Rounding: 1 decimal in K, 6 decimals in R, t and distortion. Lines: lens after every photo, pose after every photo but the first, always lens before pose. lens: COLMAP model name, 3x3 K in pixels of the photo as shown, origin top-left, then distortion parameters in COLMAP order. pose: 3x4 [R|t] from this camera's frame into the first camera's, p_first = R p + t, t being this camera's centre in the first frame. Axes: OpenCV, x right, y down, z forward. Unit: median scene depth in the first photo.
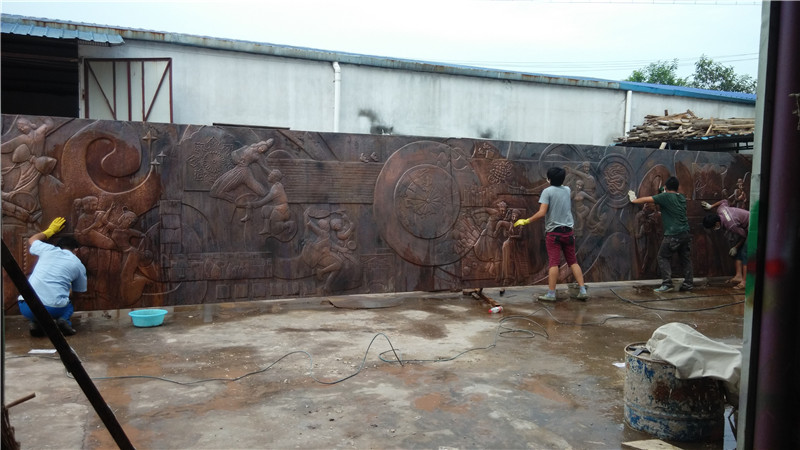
lens RADIAL K [[651.4, 0, 393.7], [0, 651.4, 224.0], [0, 0, 1]] dist [0.101133, -0.144881]
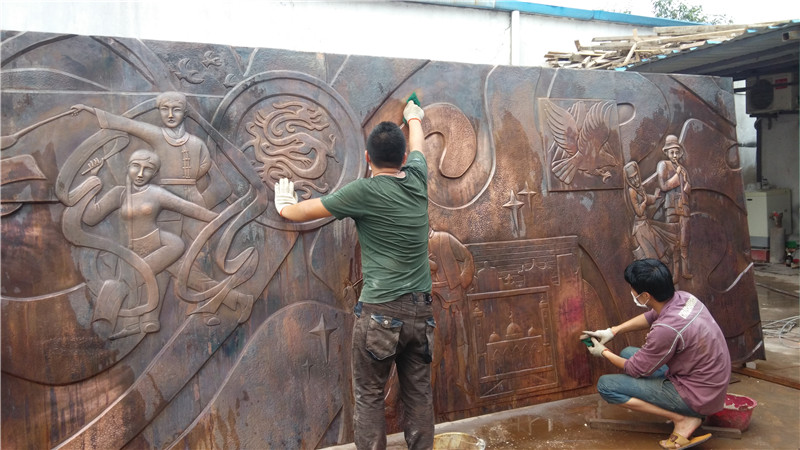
lens RADIAL K [[651.4, 0, 400.8], [0, 651.4, 225.4], [0, 0, 1]] dist [0.101133, -0.144881]
pose [[0.998632, -0.050605, 0.013132, 0.402979], [0.050544, 0.998710, 0.004918, -0.026780], [-0.013364, -0.004248, 0.999902, 0.687368]]
